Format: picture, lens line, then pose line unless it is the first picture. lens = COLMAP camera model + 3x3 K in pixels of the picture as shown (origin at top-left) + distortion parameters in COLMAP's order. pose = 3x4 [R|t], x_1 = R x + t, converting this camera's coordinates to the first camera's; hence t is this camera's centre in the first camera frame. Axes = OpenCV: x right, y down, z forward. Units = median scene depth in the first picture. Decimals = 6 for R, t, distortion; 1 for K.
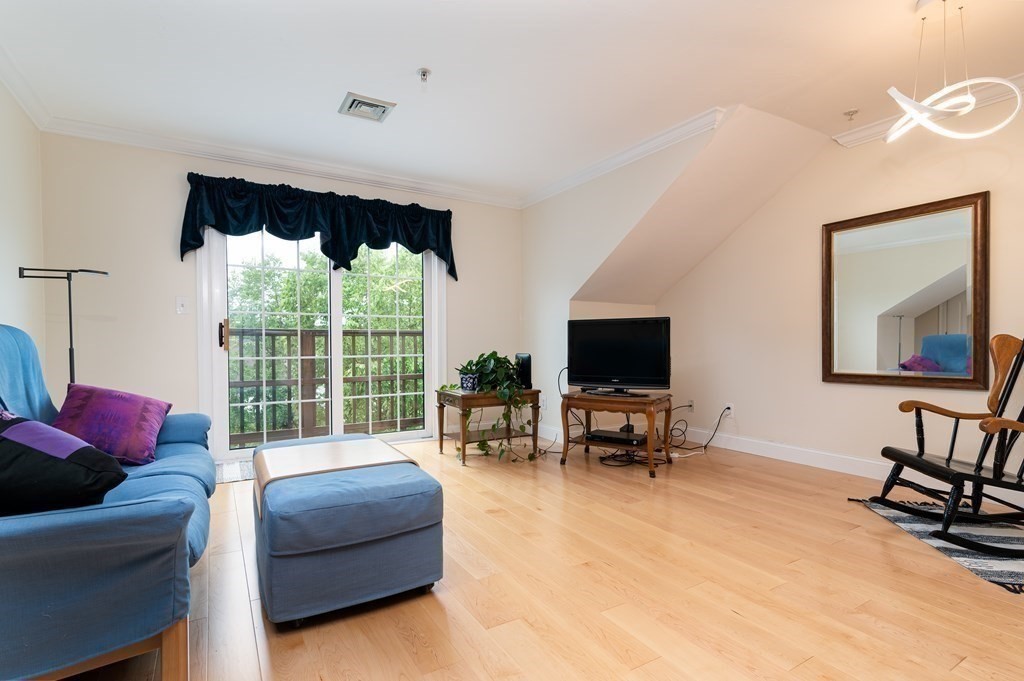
lens RADIAL K [[500.8, 0, 511.3], [0, 500.8, 367.2], [0, 0, 1]] dist [-0.000138, -0.000085]
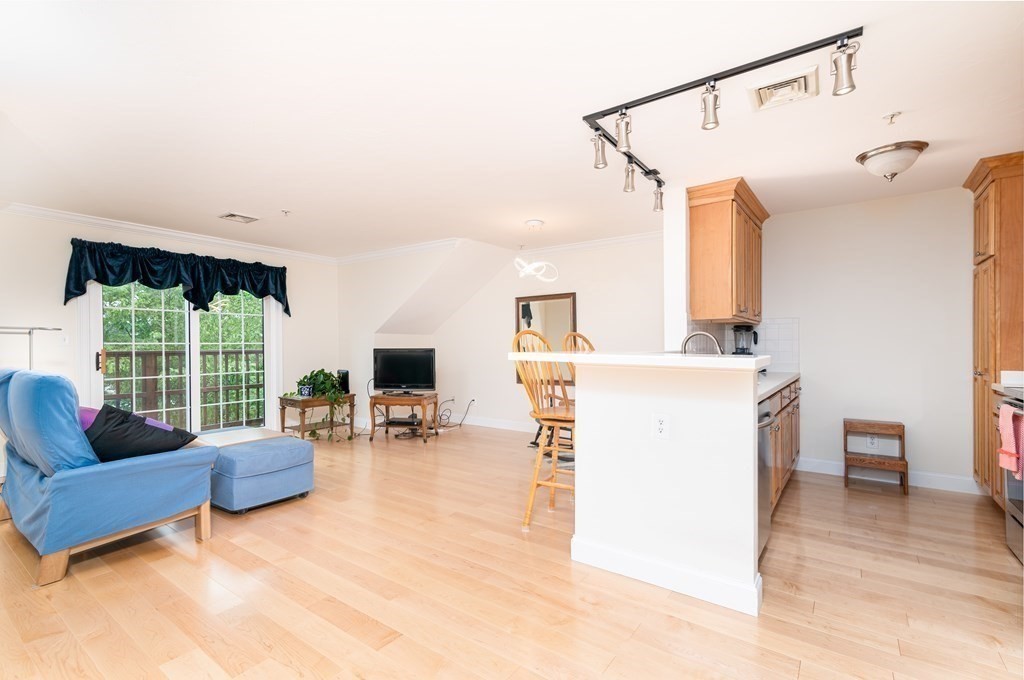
lens RADIAL K [[491.0, 0, 502.6], [0, 491.0, 349.1], [0, 0, 1]] dist [0.013621, 0.000096]
pose [[0.932938, -0.006376, 0.359982, -0.061954], [0.018647, 0.999357, -0.030623, -0.036758], [-0.359555, 0.035282, 0.932457, -0.563200]]
